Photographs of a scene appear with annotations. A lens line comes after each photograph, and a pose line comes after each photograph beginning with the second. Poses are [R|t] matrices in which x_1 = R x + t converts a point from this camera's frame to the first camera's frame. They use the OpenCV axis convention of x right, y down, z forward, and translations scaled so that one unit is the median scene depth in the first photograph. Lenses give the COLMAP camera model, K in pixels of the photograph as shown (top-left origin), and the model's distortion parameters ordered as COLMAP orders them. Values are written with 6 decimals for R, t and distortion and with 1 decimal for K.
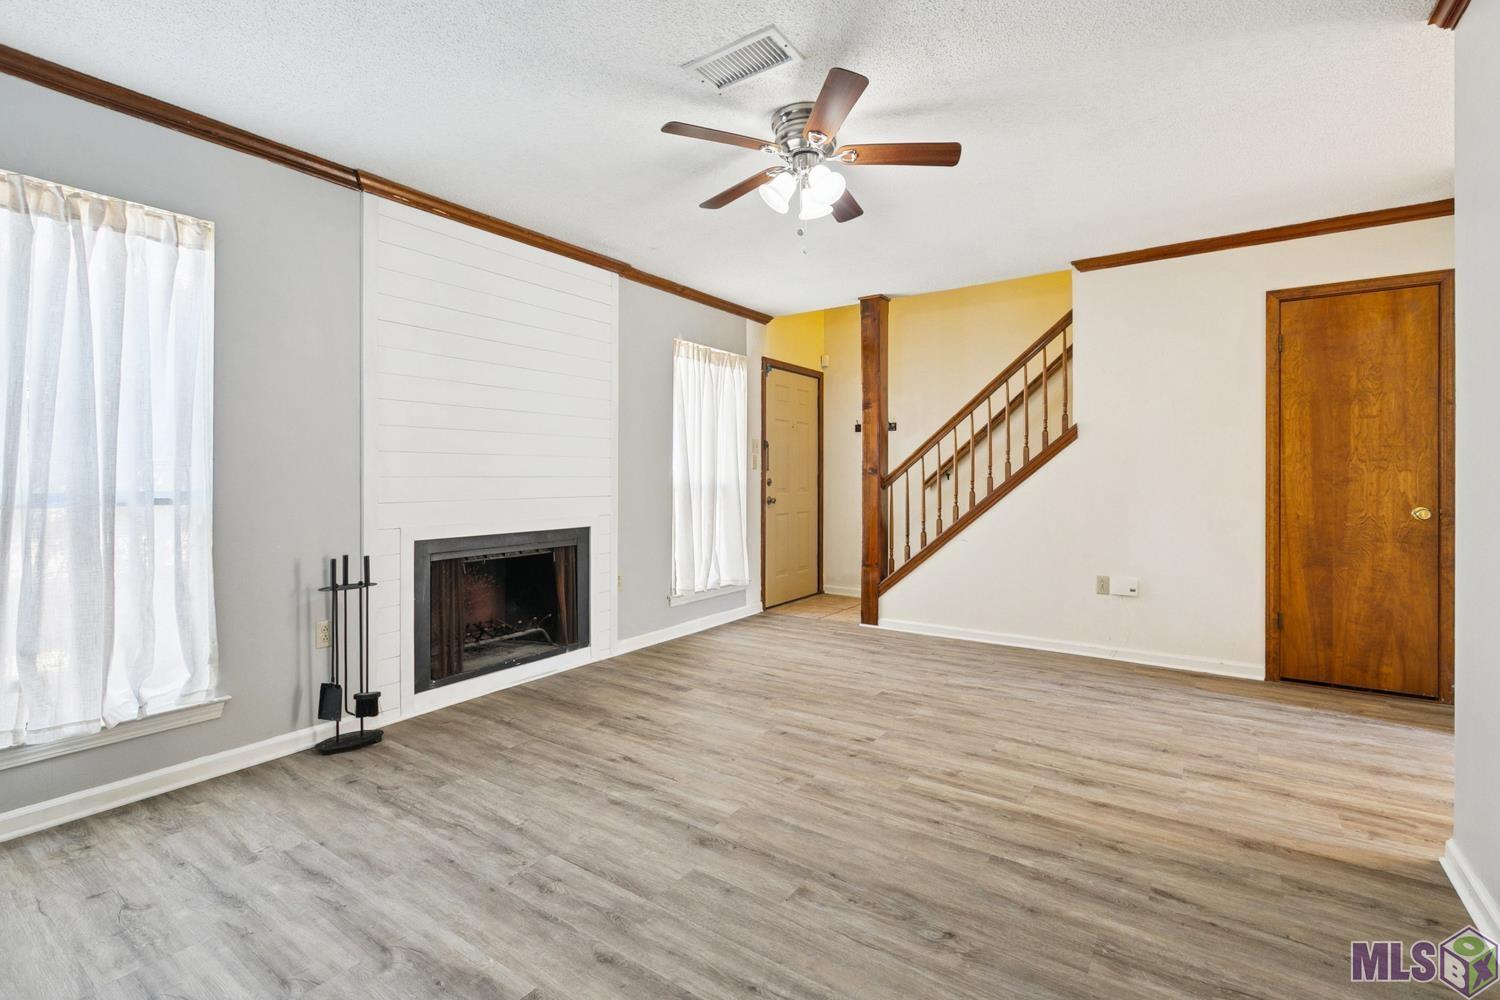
lens RADIAL K [[666.5, 0, 766.9], [0, 666.5, 455.0], [0, 0, 1]] dist [-0.003082, -0.005467]
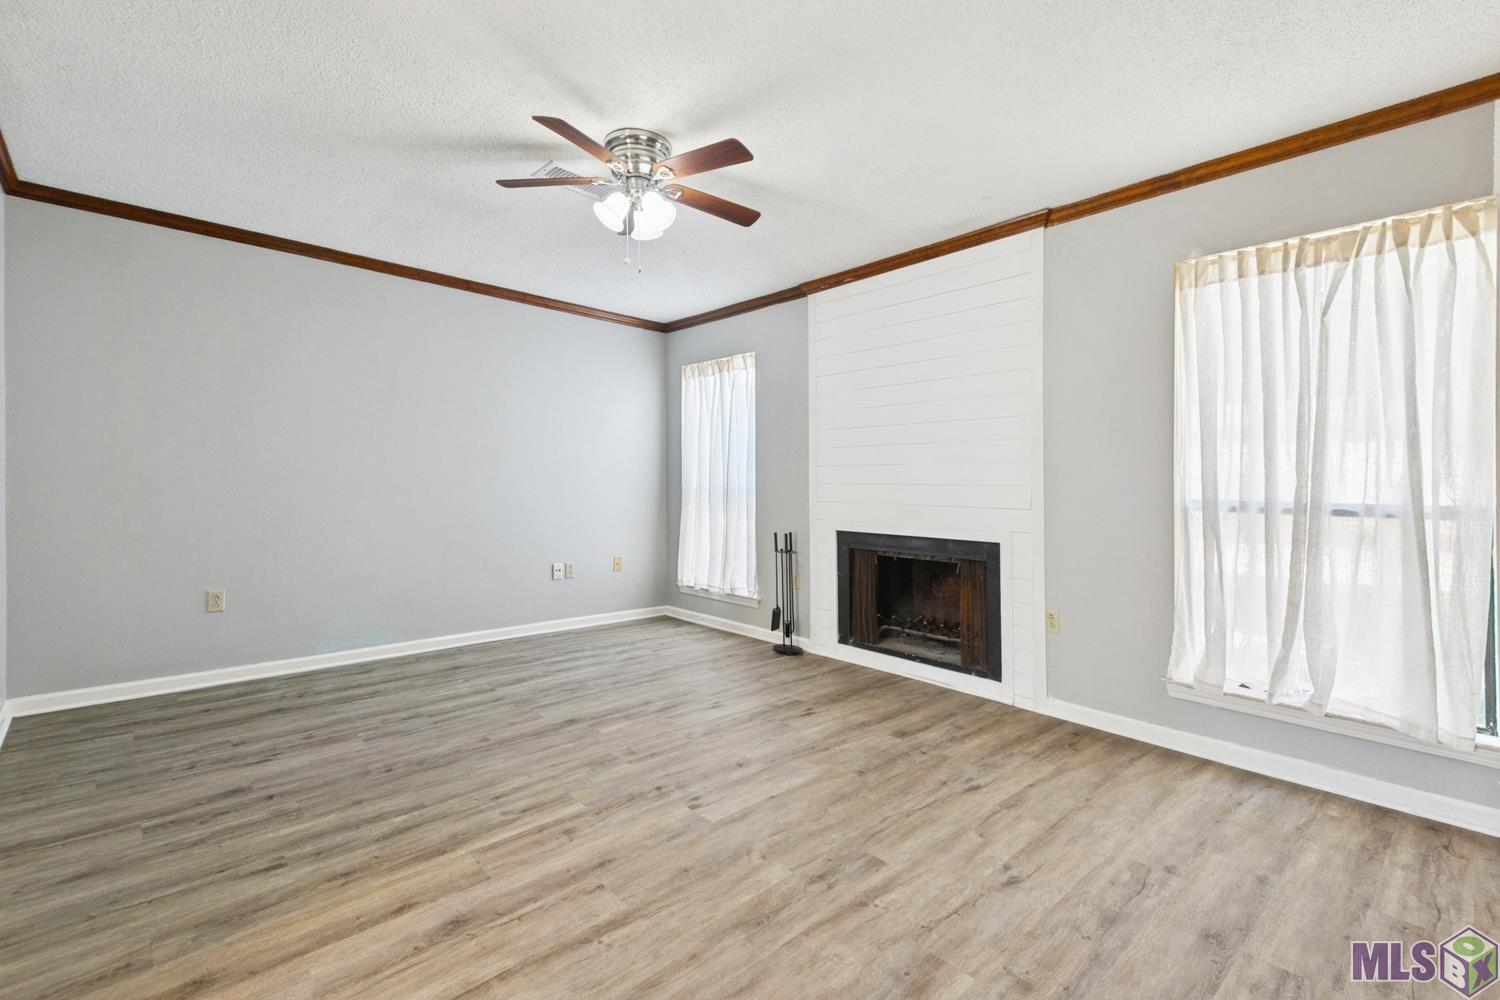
lens RADIAL K [[666.5, 0, 759.5], [0, 666.5, 491.6], [0, 0, 1]] dist [-0.003082, -0.005467]
pose [[-0.204016, 0.012521, -0.978887, 1.151313], [0.007095, 0.999911, 0.011311, 0.046141], [0.978942, -0.004638, -0.204087, 1.551812]]
